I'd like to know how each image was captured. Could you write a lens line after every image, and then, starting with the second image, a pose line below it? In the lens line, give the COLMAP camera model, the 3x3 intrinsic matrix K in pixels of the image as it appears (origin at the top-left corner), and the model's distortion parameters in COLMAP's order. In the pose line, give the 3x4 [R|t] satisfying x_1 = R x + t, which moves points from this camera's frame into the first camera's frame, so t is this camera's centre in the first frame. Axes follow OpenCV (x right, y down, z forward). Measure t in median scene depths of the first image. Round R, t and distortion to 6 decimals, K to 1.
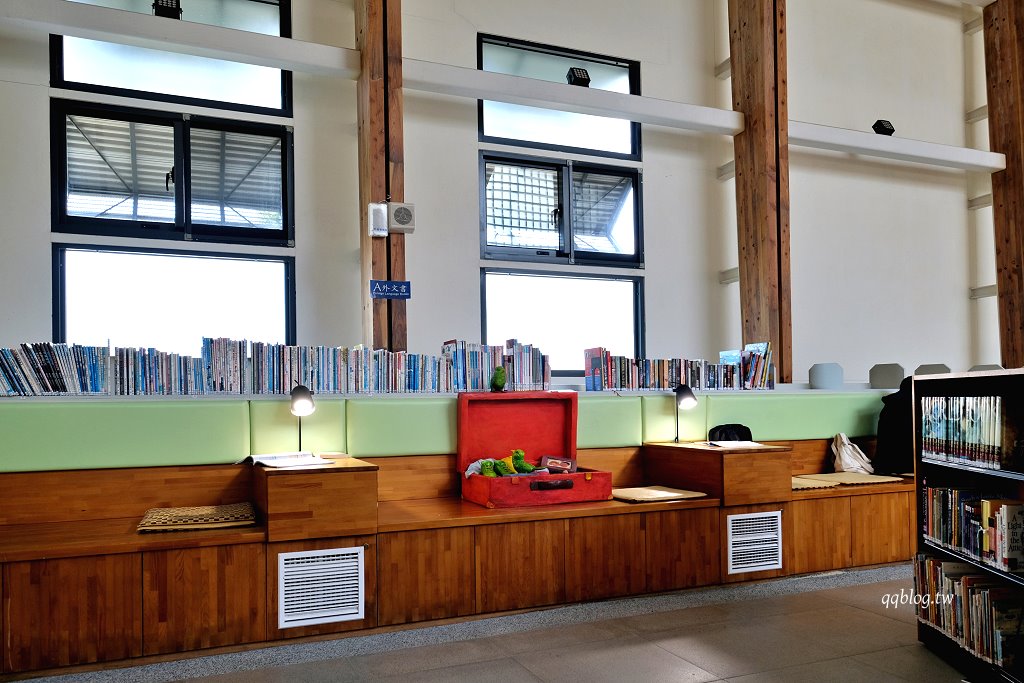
lens RADIAL K [[853.4, 0, 512.0], [0, 853.4, 341.5], [0, 0, 1]] dist [-0.007478, -0.001593]
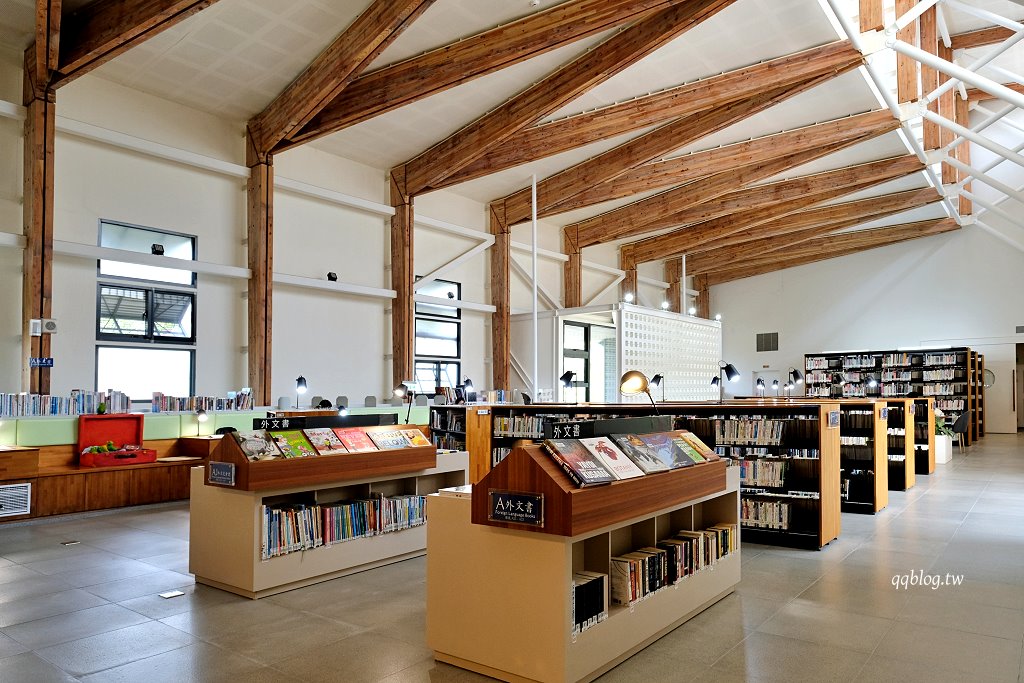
lens RADIAL K [[714.8, 0, 512.0], [0, 714.8, 341.5], [0, 0, 1]] dist [0.002597, -0.001237]
pose [[0.884504, 0.034710, 0.465240, 0.049557], [-0.026146, 0.999349, -0.024849, -0.097466], [-0.465800, 0.009815, 0.884836, -0.979580]]
